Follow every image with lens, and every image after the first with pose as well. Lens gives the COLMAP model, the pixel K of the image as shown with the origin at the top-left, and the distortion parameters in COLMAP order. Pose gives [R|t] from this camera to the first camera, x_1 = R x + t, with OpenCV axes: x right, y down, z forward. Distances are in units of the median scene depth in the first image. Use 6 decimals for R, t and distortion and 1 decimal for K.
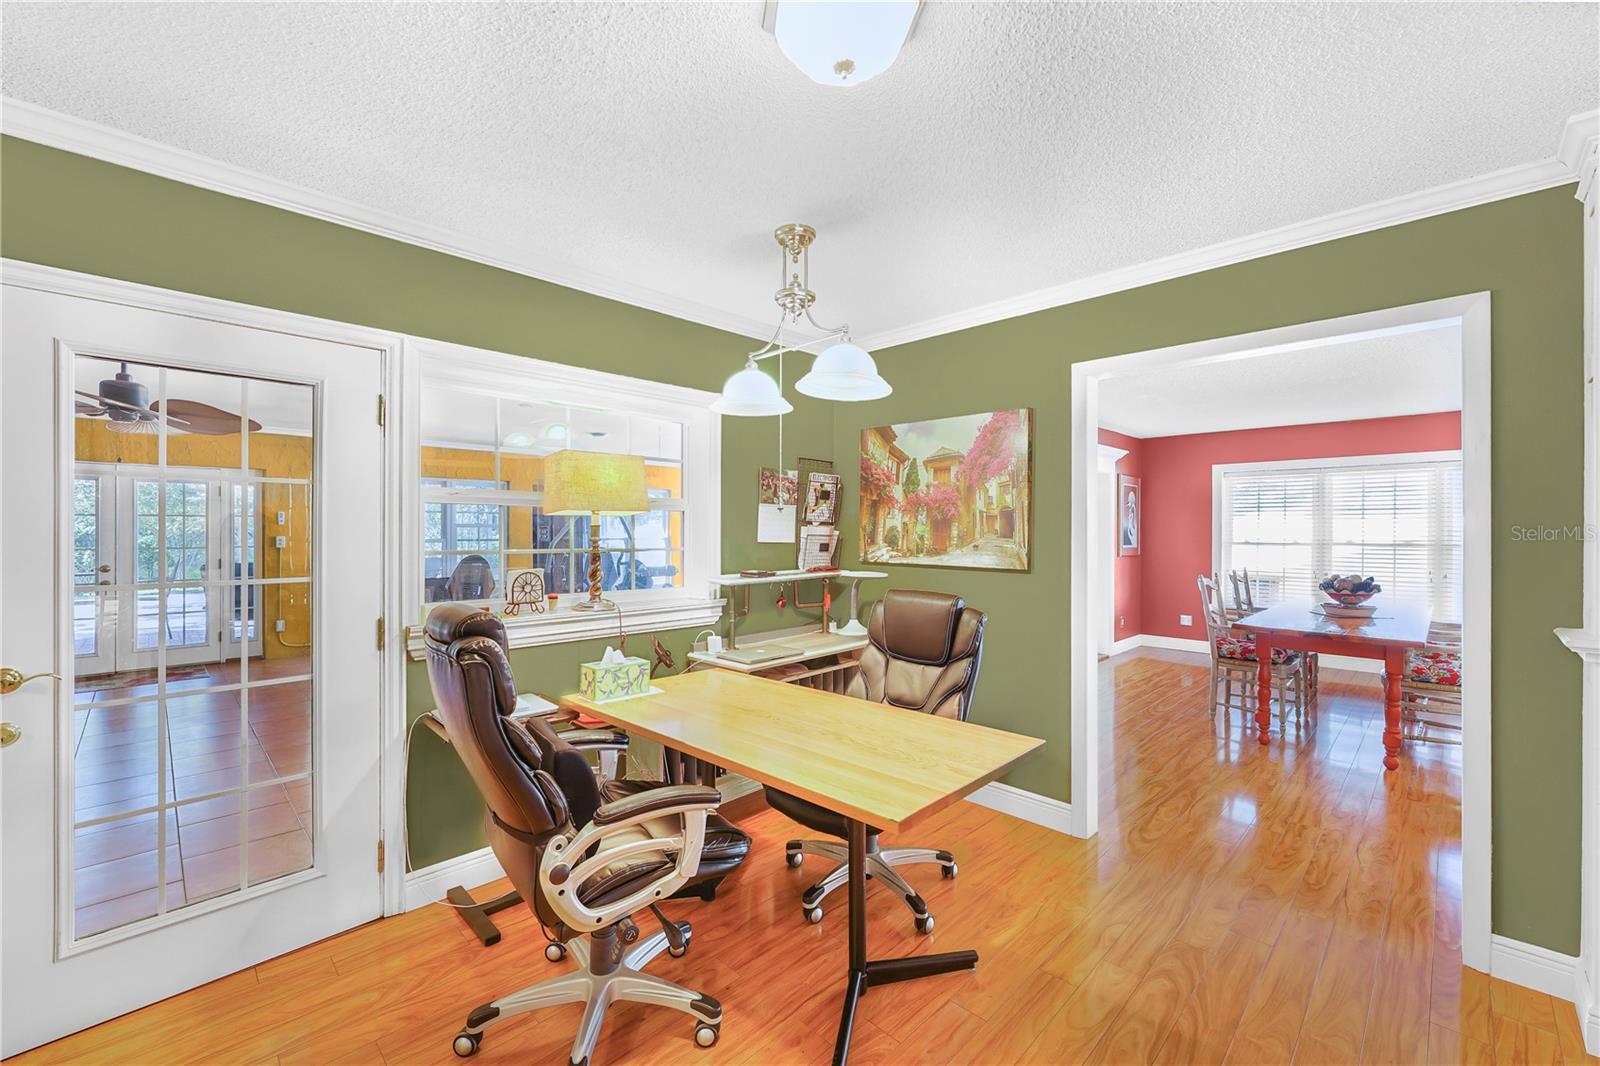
lens RADIAL K [[648.6, 0, 801.8], [0, 648.6, 534.4], [0, 0, 1]] dist [-0.001238, -0.000902]
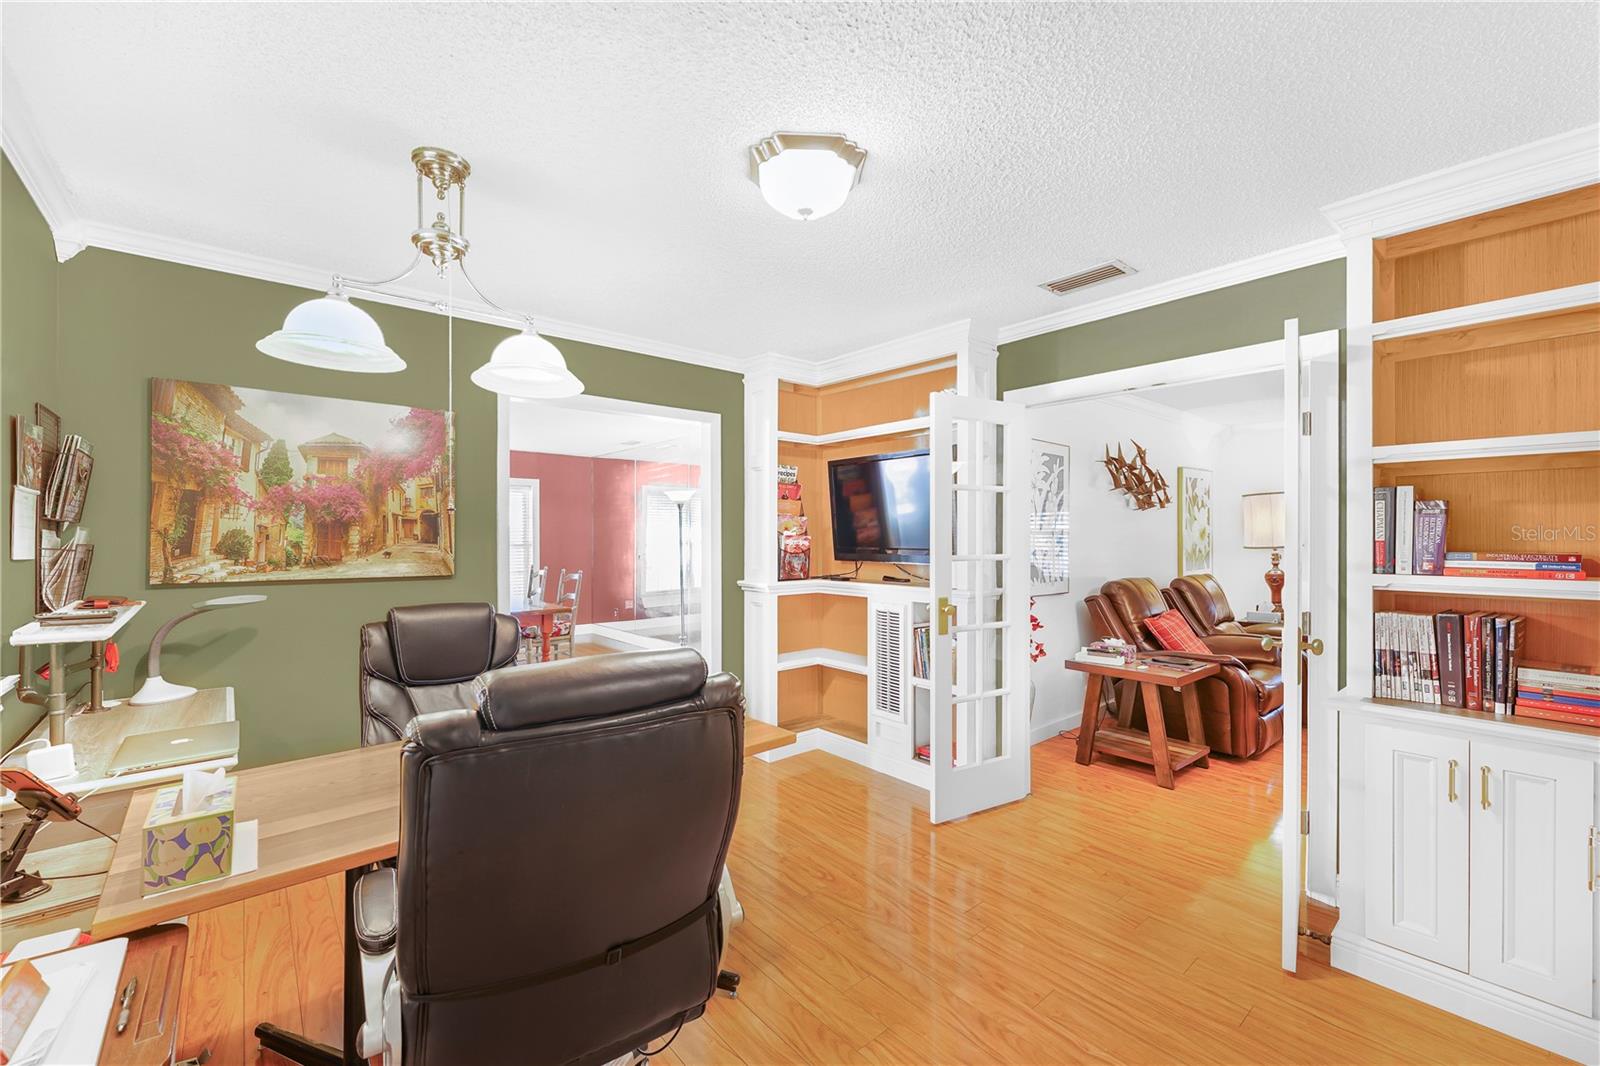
lens RADIAL K [[648.6, 0, 807.3], [0, 648.6, 533.2], [0, 0, 1]] dist [-0.001238, -0.000902]
pose [[0.092986, -0.003819, 0.995660, -0.528936], [0.000689, 0.999993, 0.003771, -0.011728], [-0.995667, 0.000335, 0.092988, 0.326106]]
